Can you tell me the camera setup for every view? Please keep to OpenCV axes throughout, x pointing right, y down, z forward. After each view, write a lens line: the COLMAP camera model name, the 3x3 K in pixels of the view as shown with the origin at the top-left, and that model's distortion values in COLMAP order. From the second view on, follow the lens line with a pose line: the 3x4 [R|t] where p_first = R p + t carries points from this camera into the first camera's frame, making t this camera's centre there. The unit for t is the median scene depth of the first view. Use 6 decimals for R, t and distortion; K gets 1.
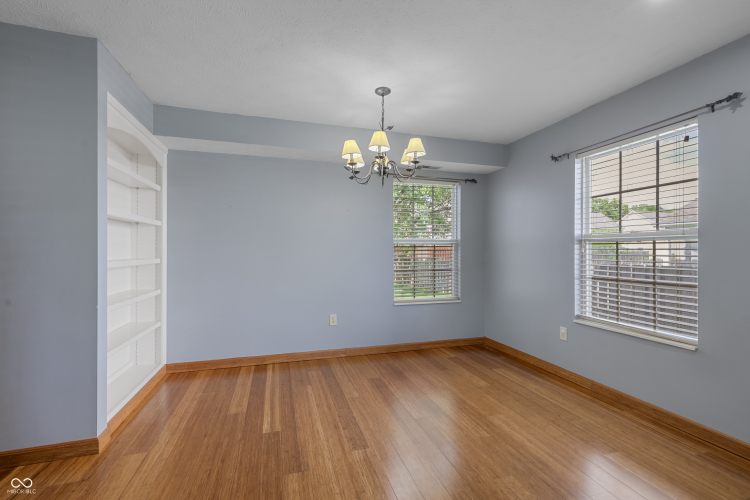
lens RADIAL K [[328.8, 0, 376.1], [0, 328.8, 250.8], [0, 0, 1]] dist [0.004436, -0.000406]
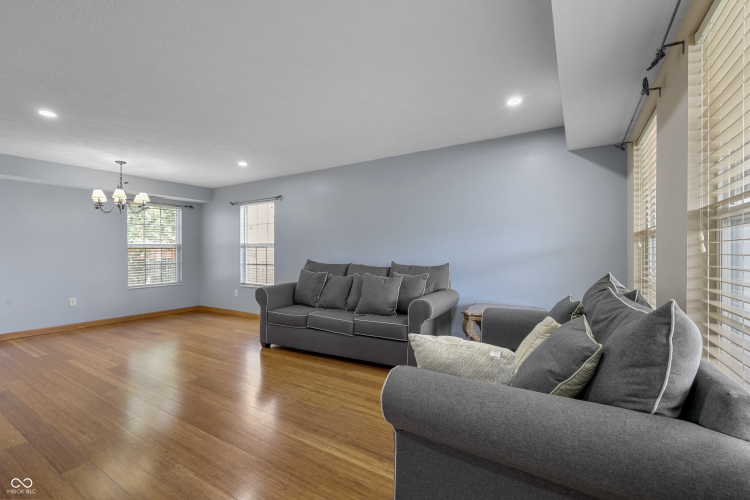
lens RADIAL K [[328.8, 0, 376.6], [0, 328.8, 251.7], [0, 0, 1]] dist [0.004436, -0.000406]
pose [[0.757830, -0.004616, 0.652436, -0.082021], [0.003539, 0.999989, 0.002964, -0.000387], [-0.652443, 0.000063, 0.757838, -1.064947]]
